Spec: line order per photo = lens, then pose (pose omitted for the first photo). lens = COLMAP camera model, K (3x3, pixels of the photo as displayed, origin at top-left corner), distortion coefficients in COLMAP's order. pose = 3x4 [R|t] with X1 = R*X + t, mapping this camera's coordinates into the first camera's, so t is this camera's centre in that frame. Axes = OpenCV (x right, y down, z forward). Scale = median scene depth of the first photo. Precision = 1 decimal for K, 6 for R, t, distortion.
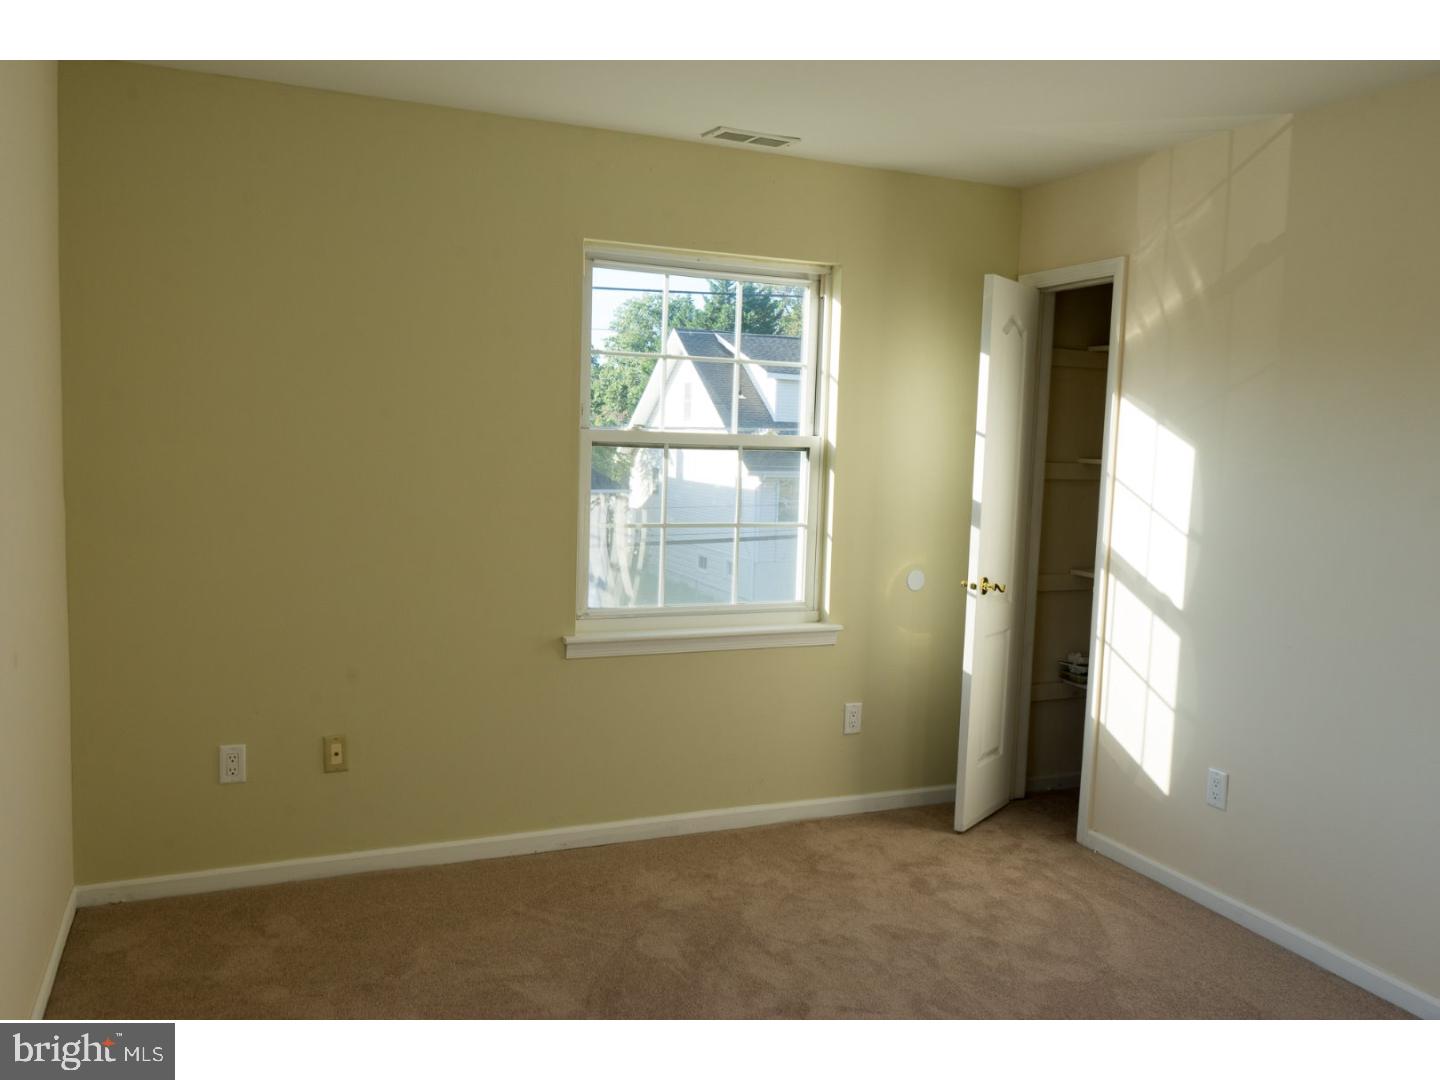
lens RADIAL K [[1154.0, 0, 721.7], [0, 1154.0, 540.5], [0, 0, 1]] dist [-0.020608, 0.023095]
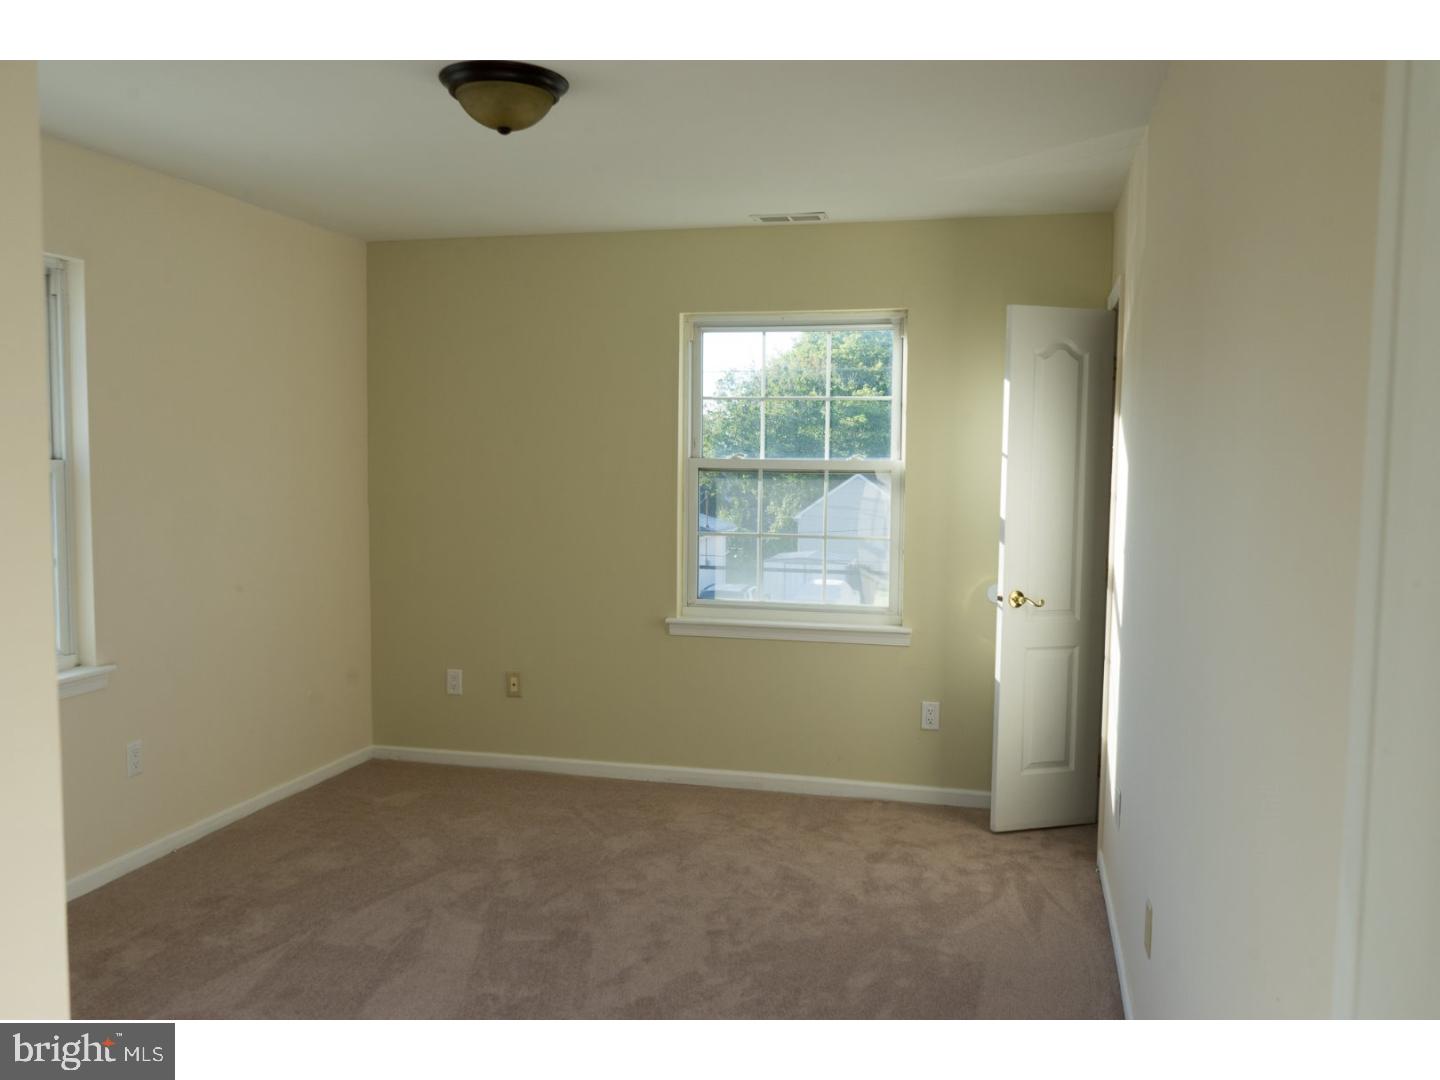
lens RADIAL K [[1154.0, 0, 721.5], [0, 1154.0, 542.5], [0, 0, 1]] dist [-0.020608, 0.023095]
pose [[0.791546, 0.024445, -0.610620, 0.676851], [-0.042955, 0.998954, -0.015690, 0.016066], [0.609598, 0.038649, 0.791768, 0.001612]]
